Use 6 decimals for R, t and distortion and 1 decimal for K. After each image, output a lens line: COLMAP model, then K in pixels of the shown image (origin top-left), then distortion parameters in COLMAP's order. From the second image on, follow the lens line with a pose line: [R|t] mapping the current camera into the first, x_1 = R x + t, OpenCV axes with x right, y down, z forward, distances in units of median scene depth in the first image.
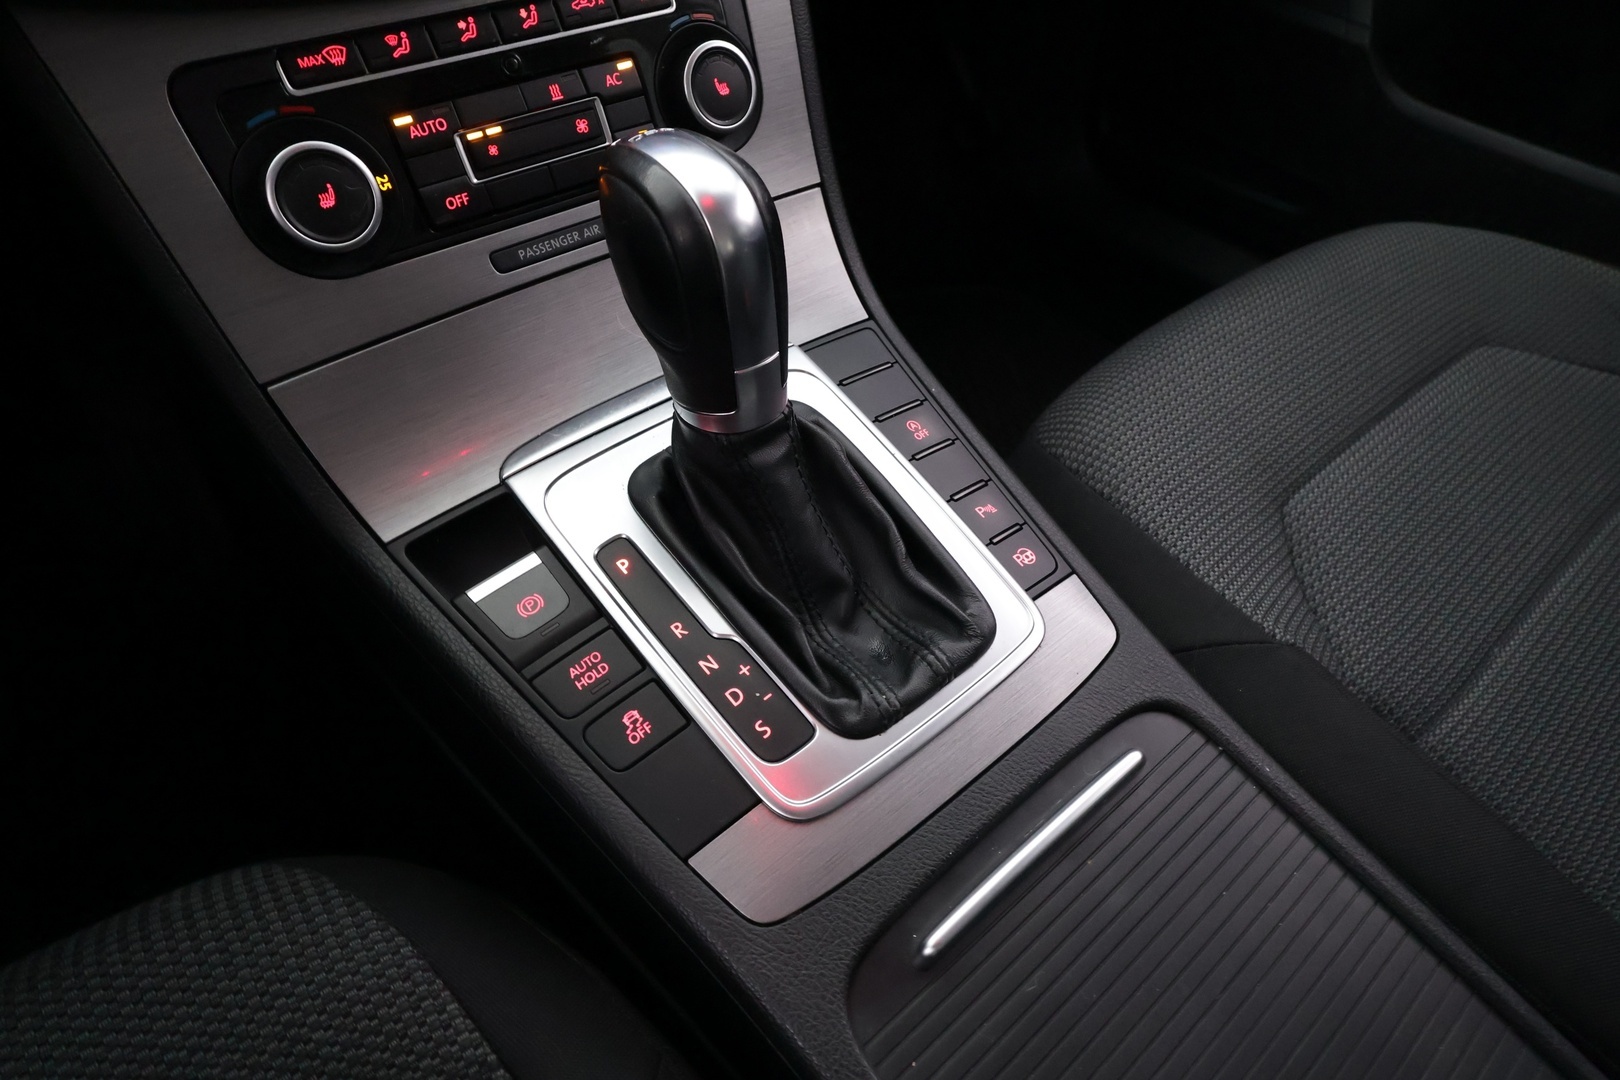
lens RADIAL K [[901.4, 0, 810.0], [0, 901.4, 540.0], [0, 0, 1]] dist [0.003572, 0.001759]
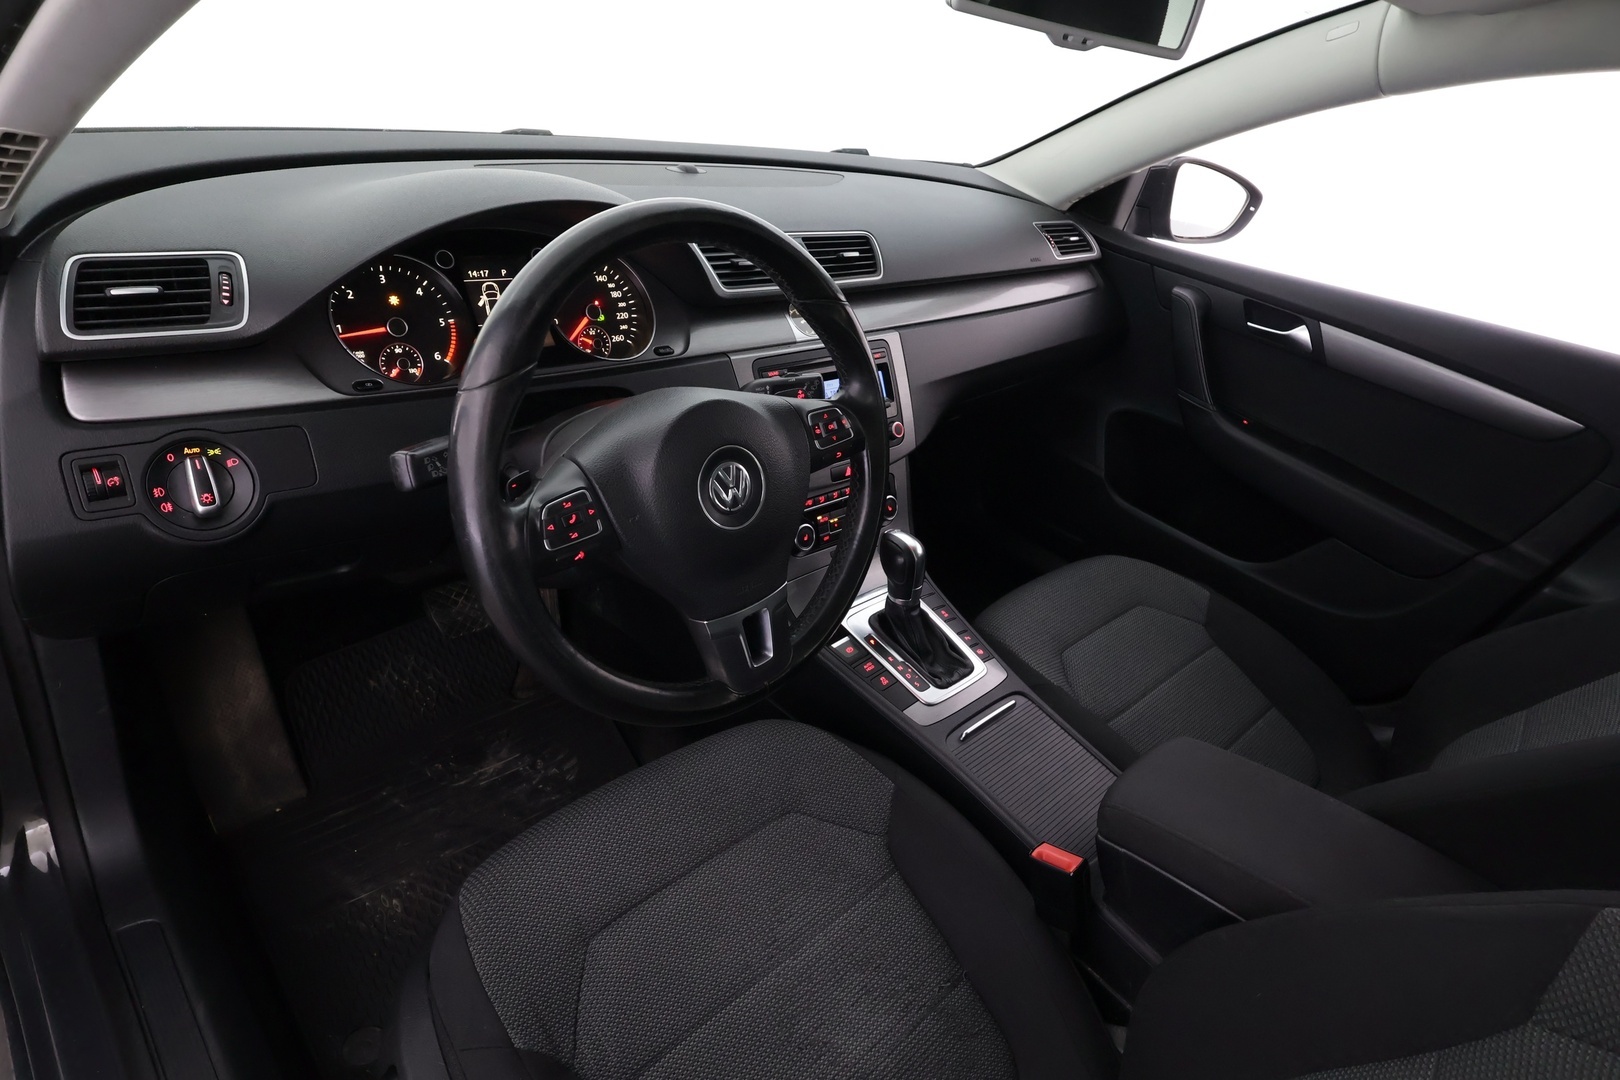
lens RADIAL K [[901.4, 0, 810.0], [0, 901.4, 540.0], [0, 0, 1]] dist [0.003572, 0.001759]
pose [[0.988777, 0.074770, 0.129345, -0.912604], [-0.035147, 0.957874, -0.285028, 0.645227], [-0.145208, 0.277283, 0.949752, -2.356729]]
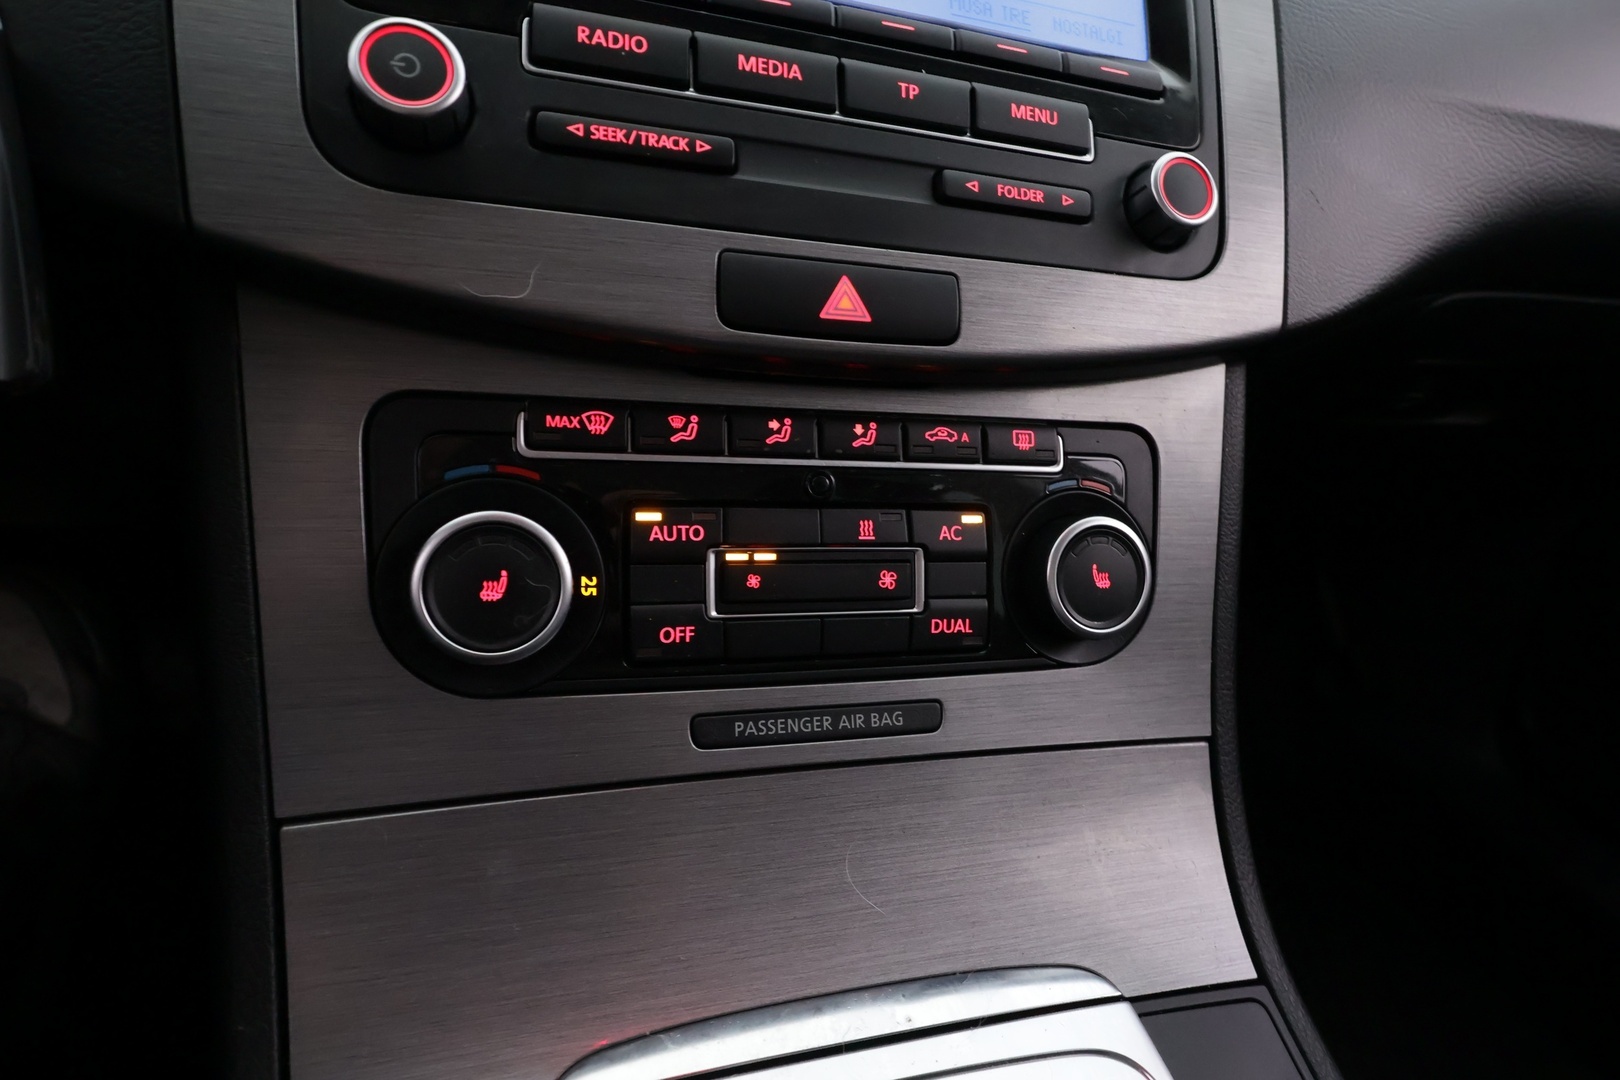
lens RADIAL K [[901.4, 0, 810.0], [0, 901.4, 540.0], [0, 0, 1]] dist [0.003572, 0.001759]
pose [[0.919850, 0.224456, -0.321708, -0.097470], [-0.345511, 0.851914, -0.393528, -0.203785], [0.185738, 0.473140, 0.861185, 0.402315]]
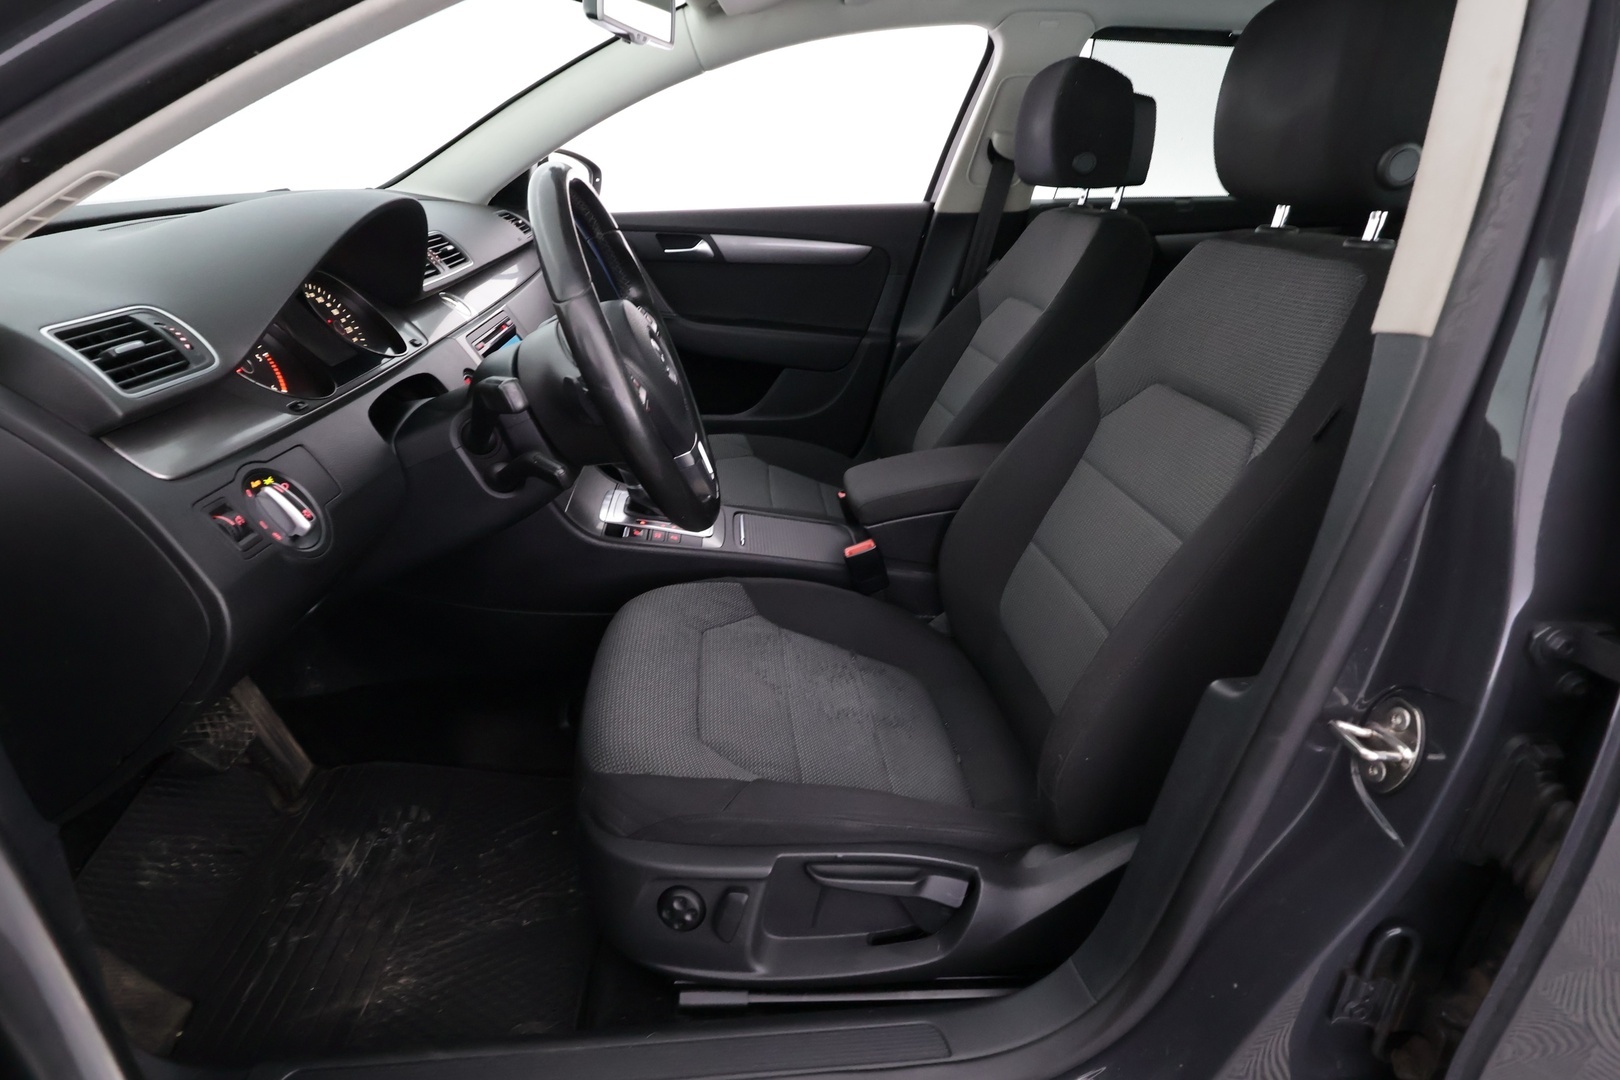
lens RADIAL K [[914.0, 0, 811.5], [0, 914.0, 565.2], [0, 0, 1]] dist [-0.000271, -0.000016]
pose [[0.550977, -0.350286, 0.757446, -3.118547], [0.606646, 0.791398, -0.075296, 1.003053], [-0.573066, 0.500988, 0.648542, -2.233042]]
